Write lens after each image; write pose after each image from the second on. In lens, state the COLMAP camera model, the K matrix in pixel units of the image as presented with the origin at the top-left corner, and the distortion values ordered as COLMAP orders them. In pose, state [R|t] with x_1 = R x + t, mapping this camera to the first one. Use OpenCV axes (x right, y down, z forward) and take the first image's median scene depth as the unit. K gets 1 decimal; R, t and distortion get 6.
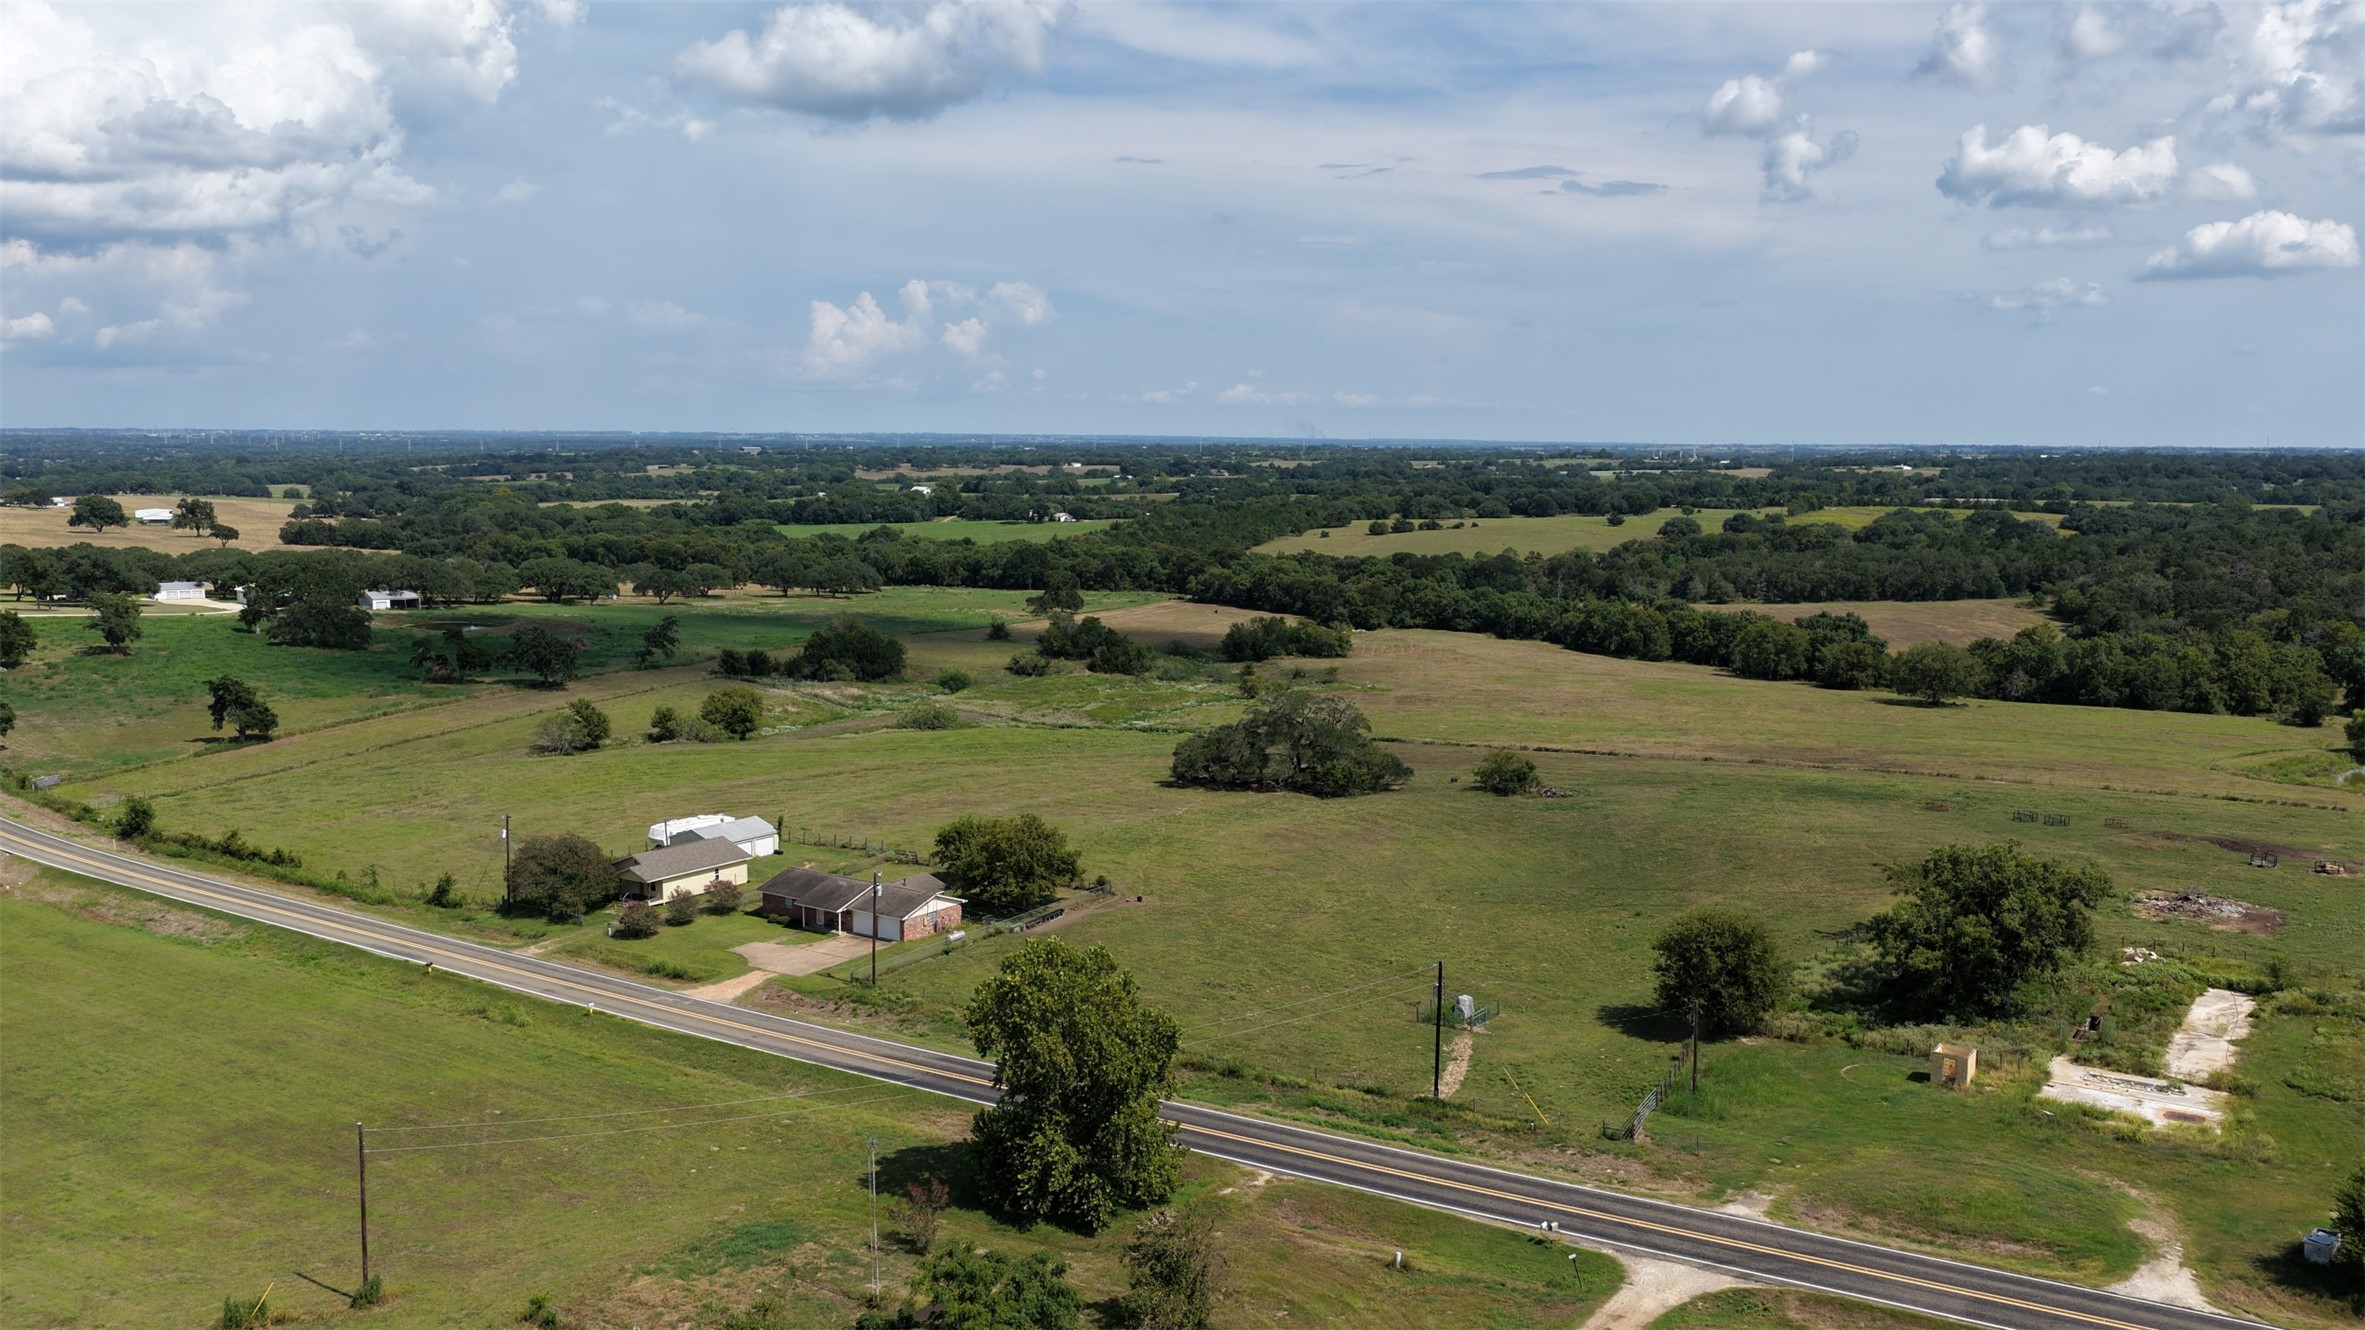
lens RADIAL K [[1963.7, 0, 1182.5], [0, 1963.7, 665.0], [0, 0, 1]] dist [-0.016447, 0.038198]
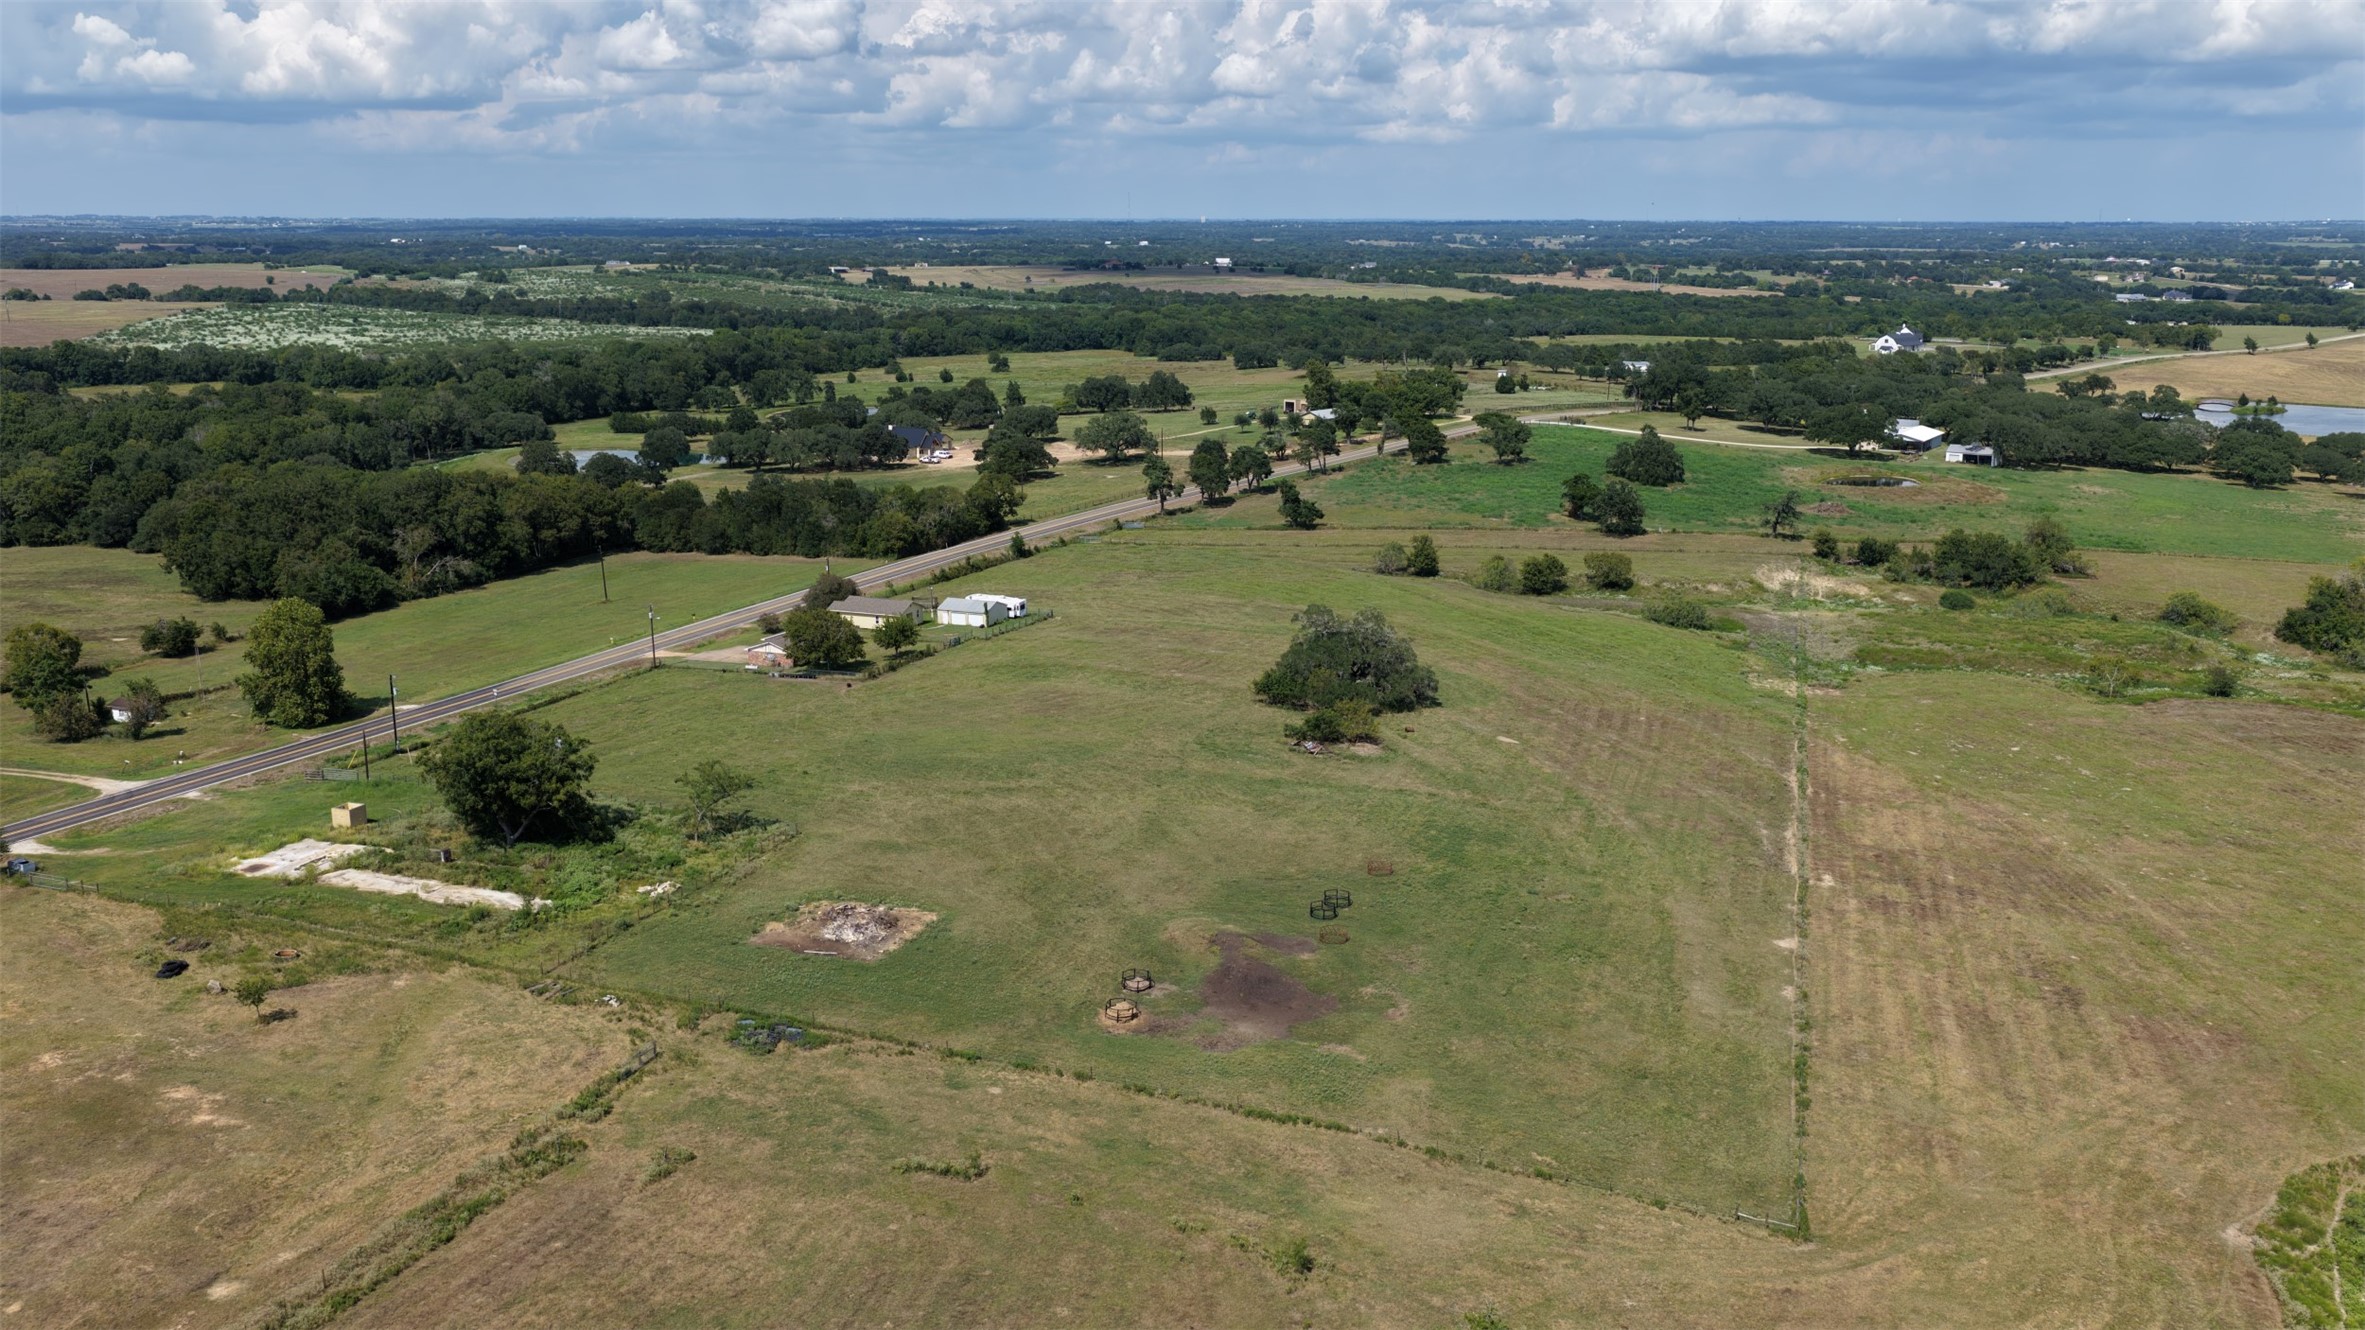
lens RADIAL K [[1963.7, 0, 1182.5], [0, 1963.7, 665.0], [0, 0, 1]] dist [-0.016447, 0.038198]
pose [[0.227177, 0.208750, -0.951217, 1.477637], [-0.112298, 0.975855, 0.187337, -0.202867], [0.967357, 0.064261, 0.245134, 0.932626]]
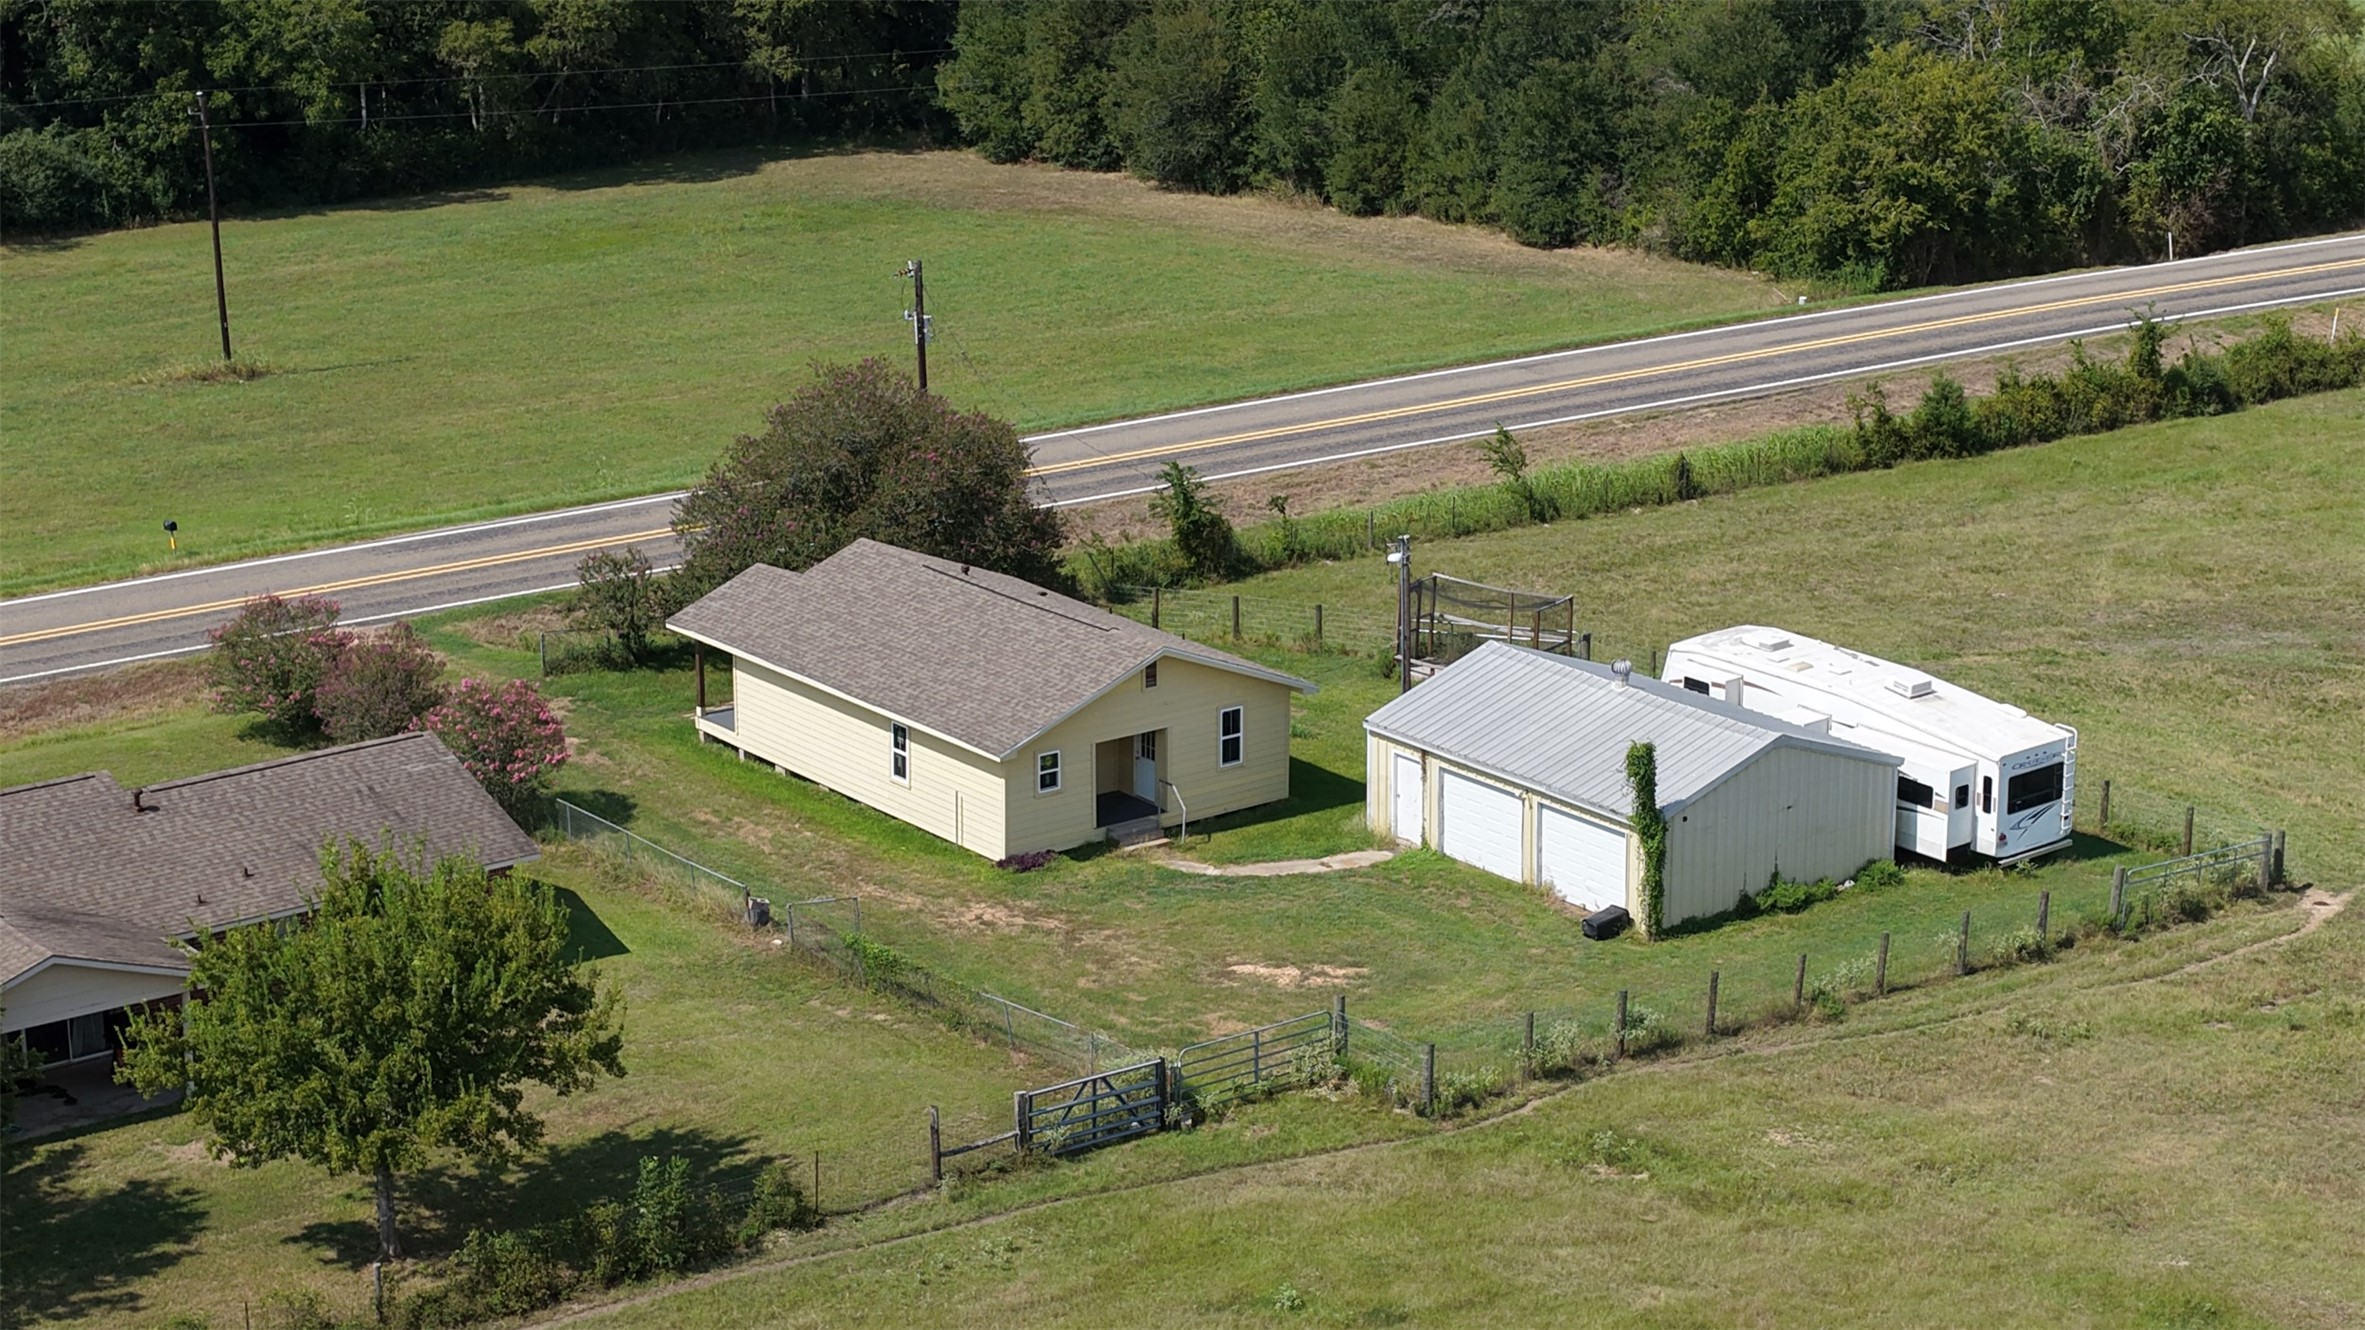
lens RADIAL K [[4165.8, 0, 1182.5], [0, 4165.8, 665.0], [0, 0, 1]] dist [-0.011309, 0.065127]
pose [[-0.301087, 0.256975, -0.918319, 0.196643], [-0.114908, 0.946212, 0.302455, -0.052221], [0.946648, 0.196587, -0.255363, 1.257527]]
